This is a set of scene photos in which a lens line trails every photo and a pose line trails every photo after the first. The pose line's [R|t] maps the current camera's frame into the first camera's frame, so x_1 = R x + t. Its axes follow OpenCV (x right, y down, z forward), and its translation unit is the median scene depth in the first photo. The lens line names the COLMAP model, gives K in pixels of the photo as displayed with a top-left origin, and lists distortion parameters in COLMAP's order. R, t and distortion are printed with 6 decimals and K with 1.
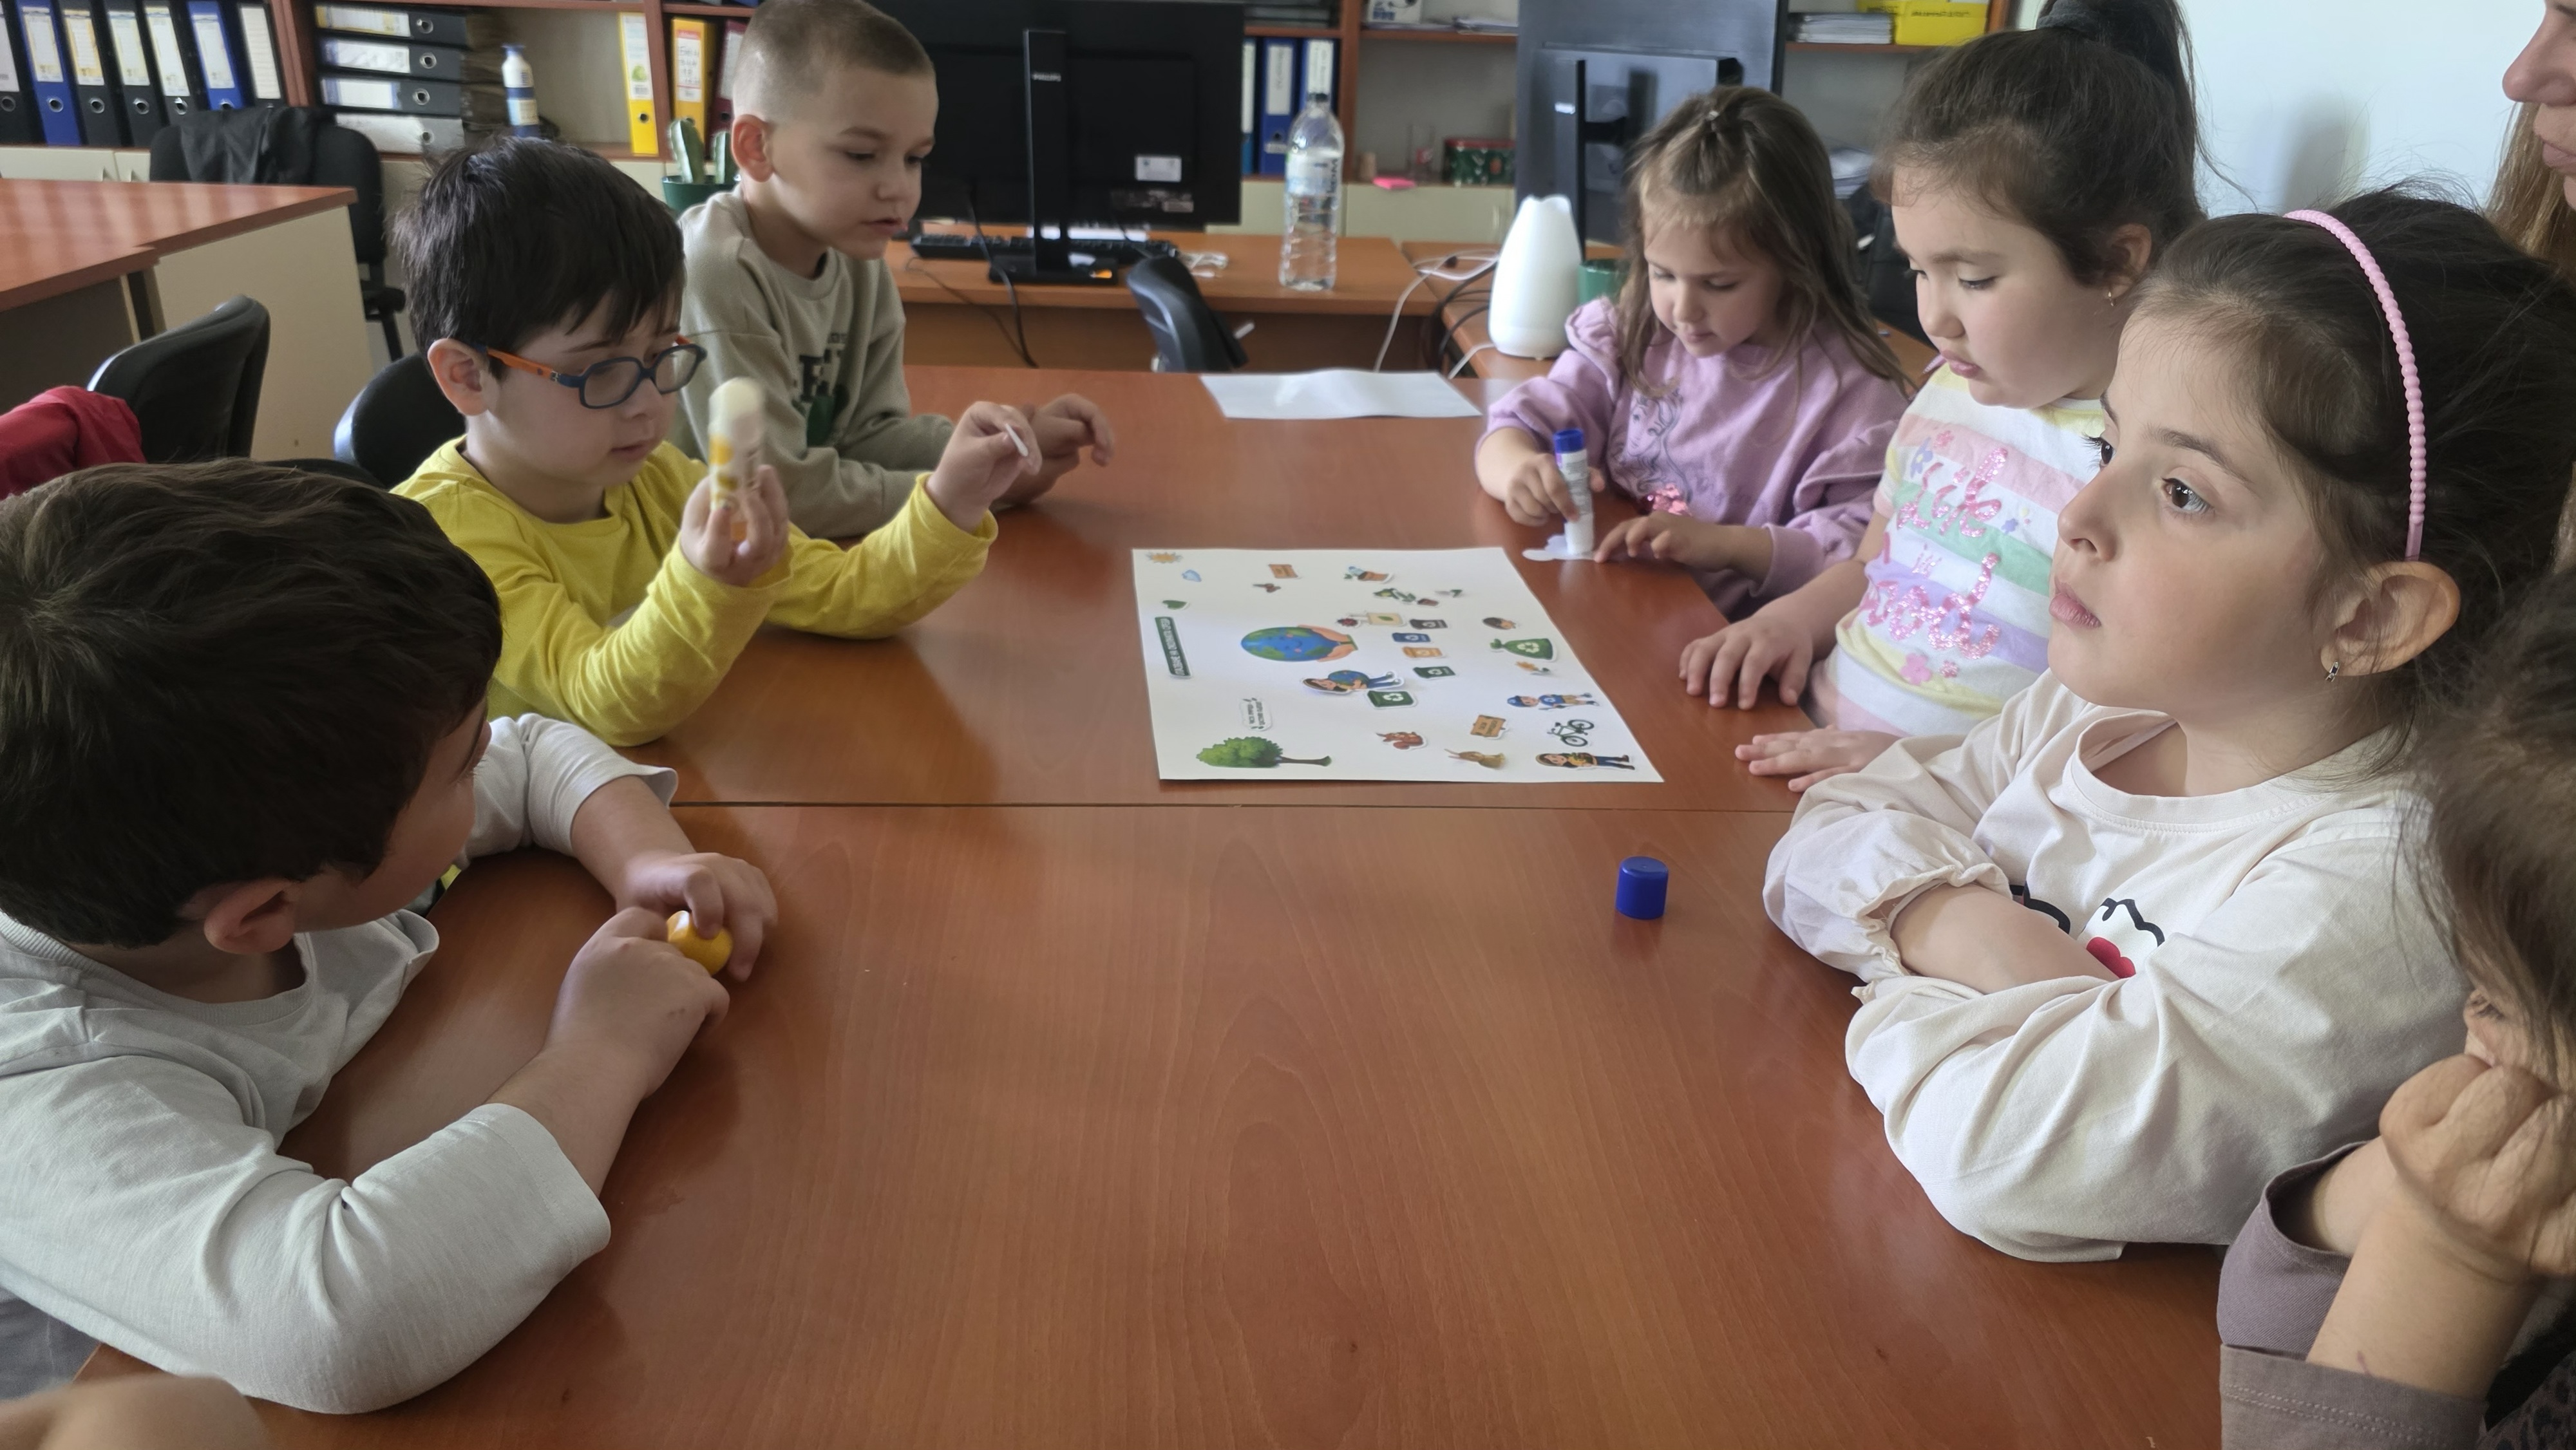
lens RADIAL K [[1773.6, 0, 1288.0], [0, 1773.6, 725.0], [0, 0, 1]] dist [-0.000538, -0.000120]
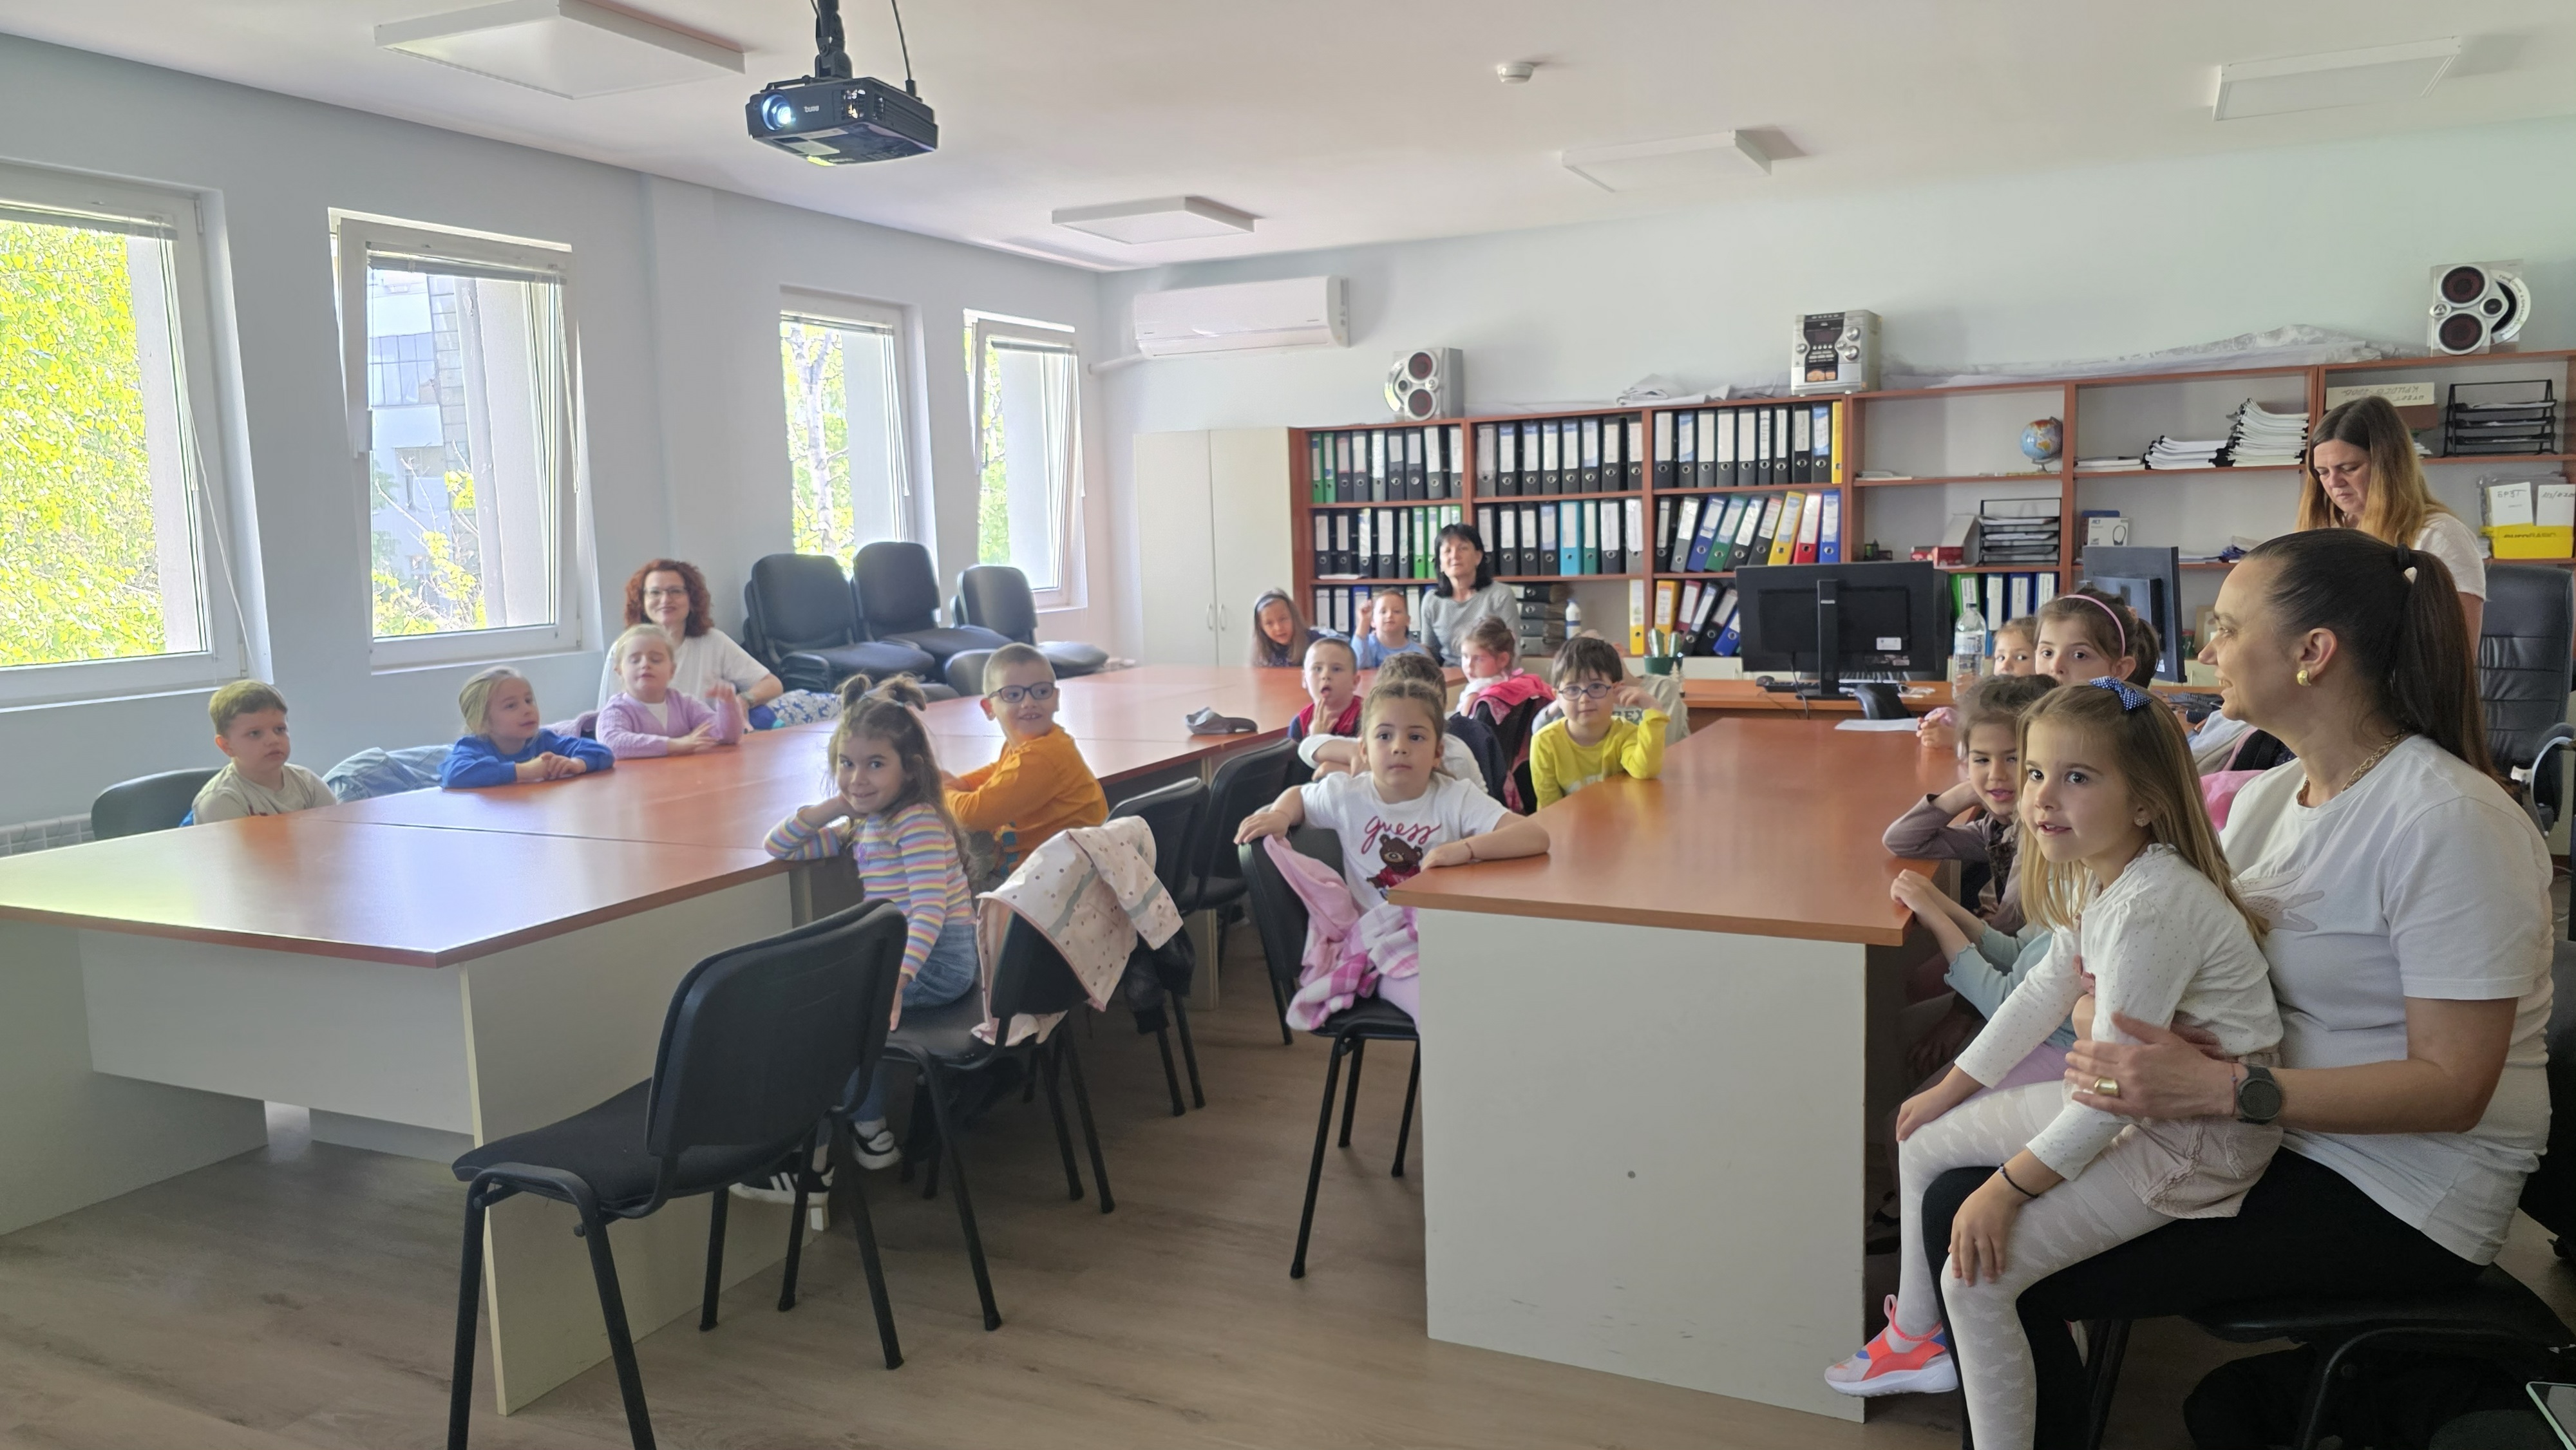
lens RADIAL K [[1773.6, 0, 1288.0], [0, 1773.6, 725.0], [0, 0, 1]] dist [-0.000538, -0.000120]
pose [[0.865409, -0.009602, -0.500974, 0.232717], [-0.132770, 0.959684, -0.247749, 0.242607], [0.483155, 0.280919, 0.829244, -0.646192]]
